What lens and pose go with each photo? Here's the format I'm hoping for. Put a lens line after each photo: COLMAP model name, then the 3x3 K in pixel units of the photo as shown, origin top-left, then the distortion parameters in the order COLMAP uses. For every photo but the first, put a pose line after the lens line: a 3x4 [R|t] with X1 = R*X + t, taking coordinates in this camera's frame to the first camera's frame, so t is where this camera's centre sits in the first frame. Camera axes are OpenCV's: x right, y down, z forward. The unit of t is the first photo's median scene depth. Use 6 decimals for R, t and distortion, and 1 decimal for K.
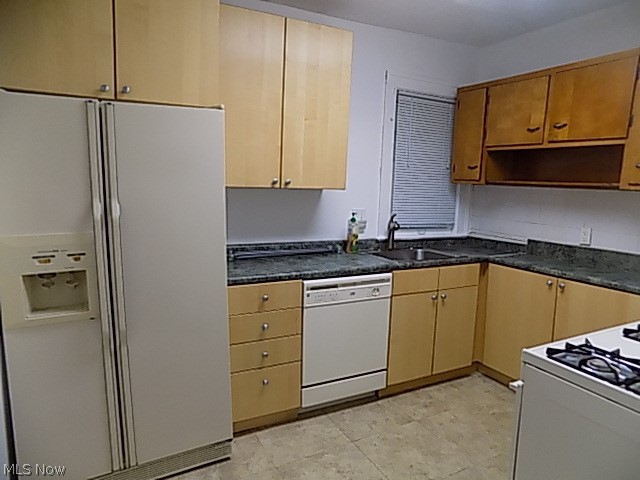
lens RADIAL K [[426.7, 0, 335.7], [0, 426.7, 245.7], [0, 0, 1]] dist [-0.059075, 0.052493]
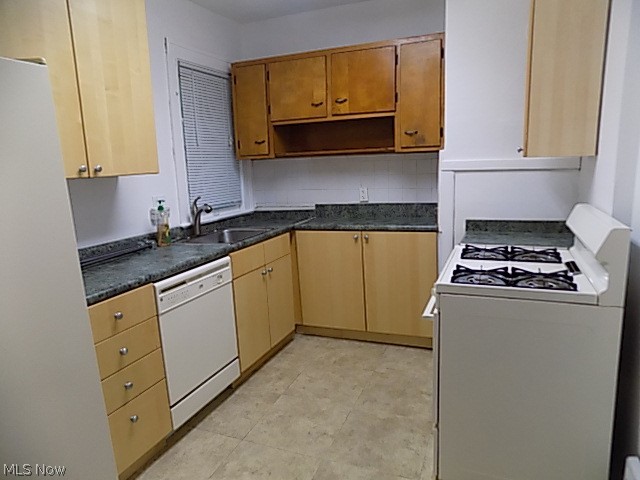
lens RADIAL K [[426.7, 0, 321.3], [0, 426.7, 242.7], [0, 0, 1]] dist [-0.059075, 0.052493]
pose [[0.776067, -0.182874, 0.603554, -0.264838], [0.164461, 0.982605, 0.086255, -0.012759], [-0.608829, 0.032322, 0.792643, 0.120907]]
